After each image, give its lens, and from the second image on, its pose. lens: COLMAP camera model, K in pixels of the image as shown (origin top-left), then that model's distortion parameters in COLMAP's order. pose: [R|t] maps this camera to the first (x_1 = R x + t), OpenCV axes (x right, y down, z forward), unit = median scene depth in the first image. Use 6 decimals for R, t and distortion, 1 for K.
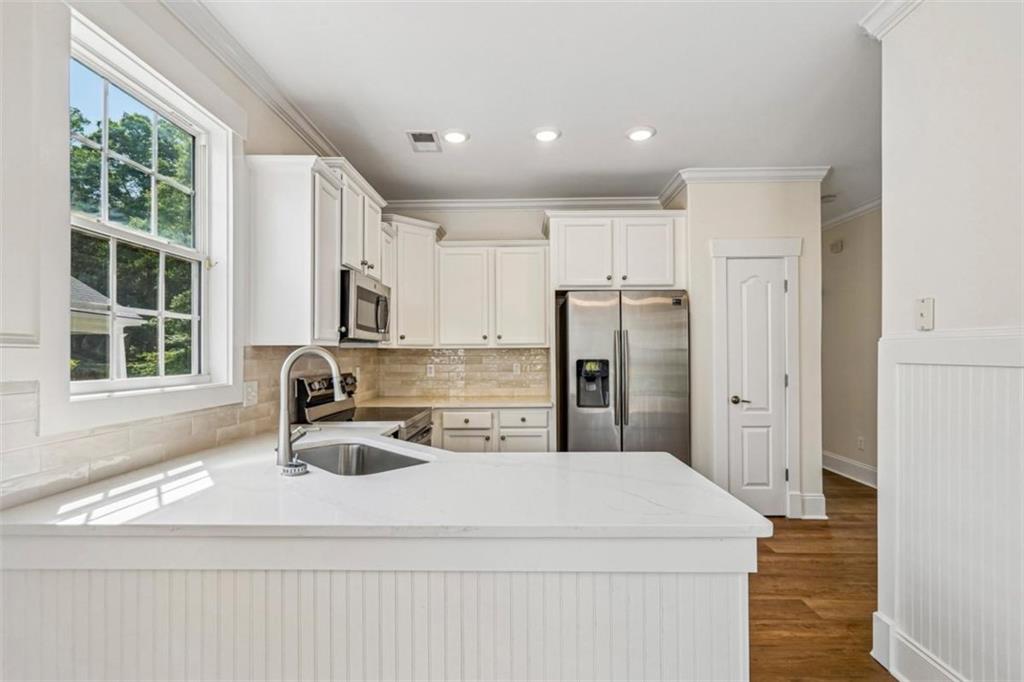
lens RADIAL K [[498.5, 0, 521.5], [0, 498.5, 355.9], [0, 0, 1]] dist [-0.000979, 0.000141]
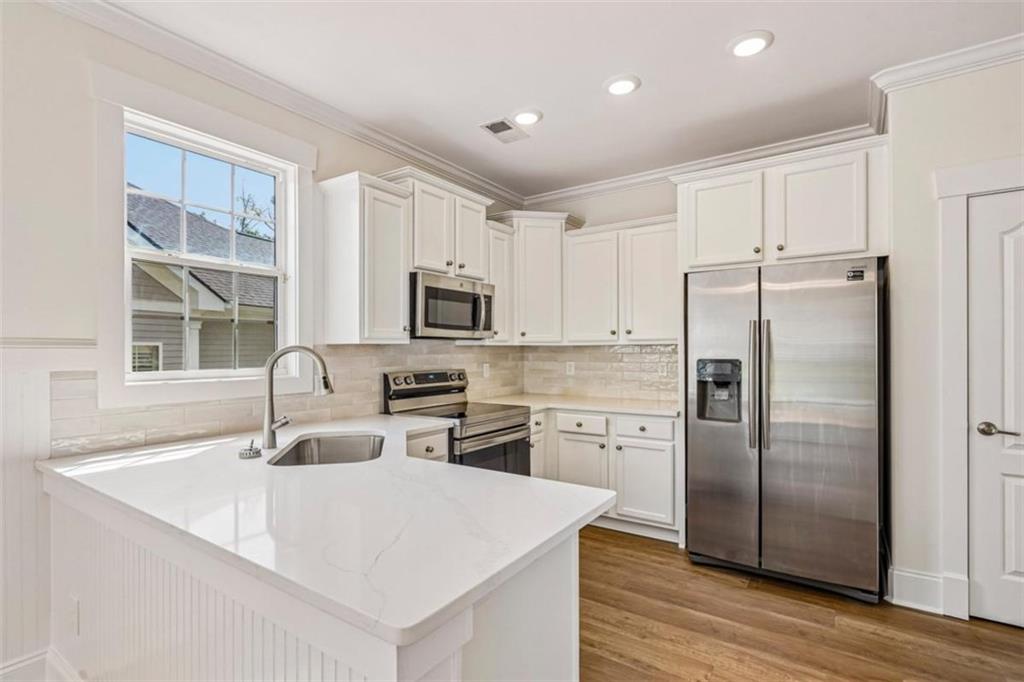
lens RADIAL K [[498.5, 0, 521.5], [0, 498.5, 355.9], [0, 0, 1]] dist [-0.000979, 0.000141]
pose [[0.821670, 0.009332, -0.569887, 0.319253], [-0.003603, 0.999931, 0.011179, -0.005171], [0.569952, -0.007132, 0.821647, 0.186053]]
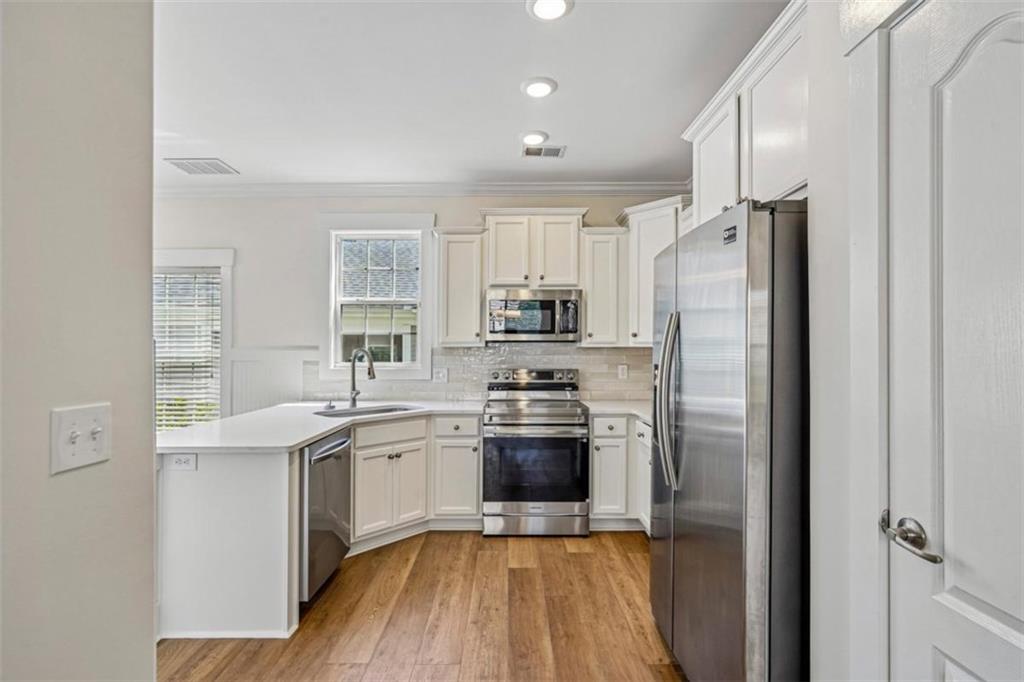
lens RADIAL K [[510.6, 0, 510.8], [0, 510.6, 354.5], [0, 0, 1]] dist [-0.001253, 0.000098]
pose [[-0.051722, 0.011846, -0.998591, 0.735682], [-0.003263, 0.999922, 0.012031, -0.011610], [0.998656, 0.003881, -0.051679, 0.821696]]
